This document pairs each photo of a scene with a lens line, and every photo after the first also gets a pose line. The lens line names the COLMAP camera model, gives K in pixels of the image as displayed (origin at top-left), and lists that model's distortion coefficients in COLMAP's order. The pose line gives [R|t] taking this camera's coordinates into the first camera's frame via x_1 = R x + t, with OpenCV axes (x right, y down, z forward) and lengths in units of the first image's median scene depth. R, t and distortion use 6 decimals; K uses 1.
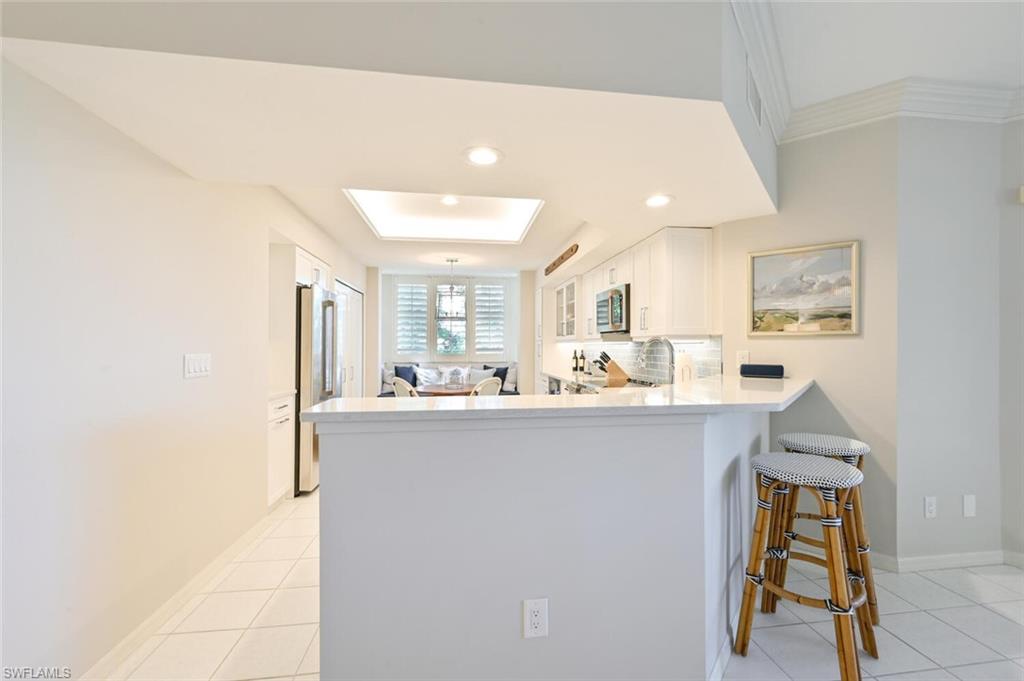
lens RADIAL K [[393.6, 0, 493.2], [0, 393.6, 342.8], [0, 0, 1]] dist [-0.001191, -0.000169]
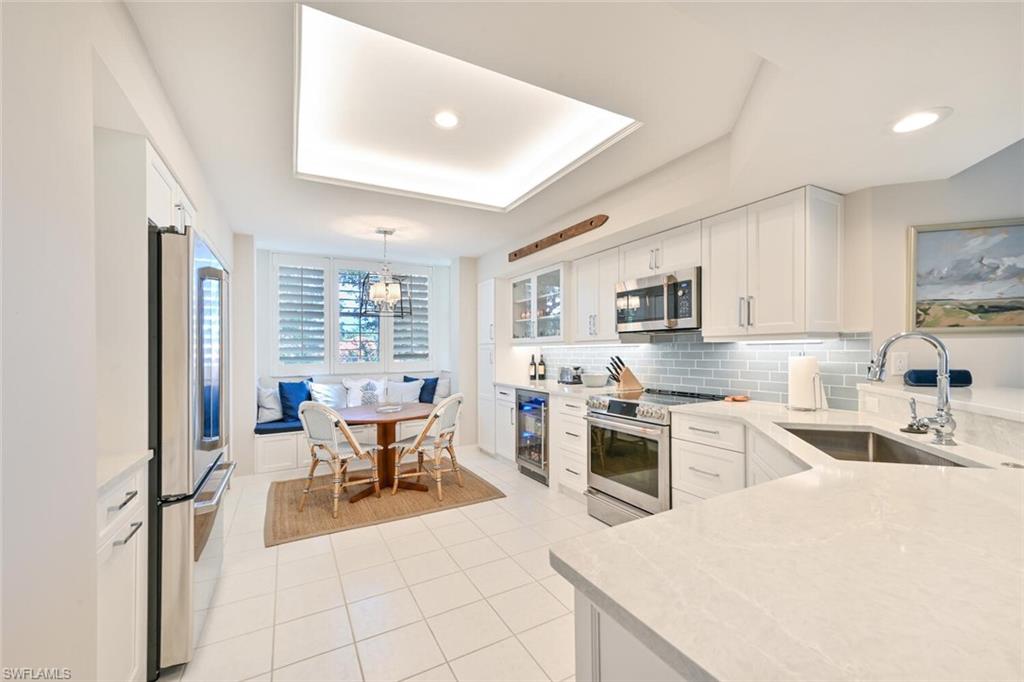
lens RADIAL K [[393.6, 0, 493.2], [0, 393.6, 343.3], [0, 0, 1]] dist [-0.001191, -0.000169]
pose [[0.929176, -0.005218, 0.369600, -0.260970], [0.009223, 0.999916, -0.009068, 0.001358], [-0.369522, 0.011835, 0.929147, 0.371833]]
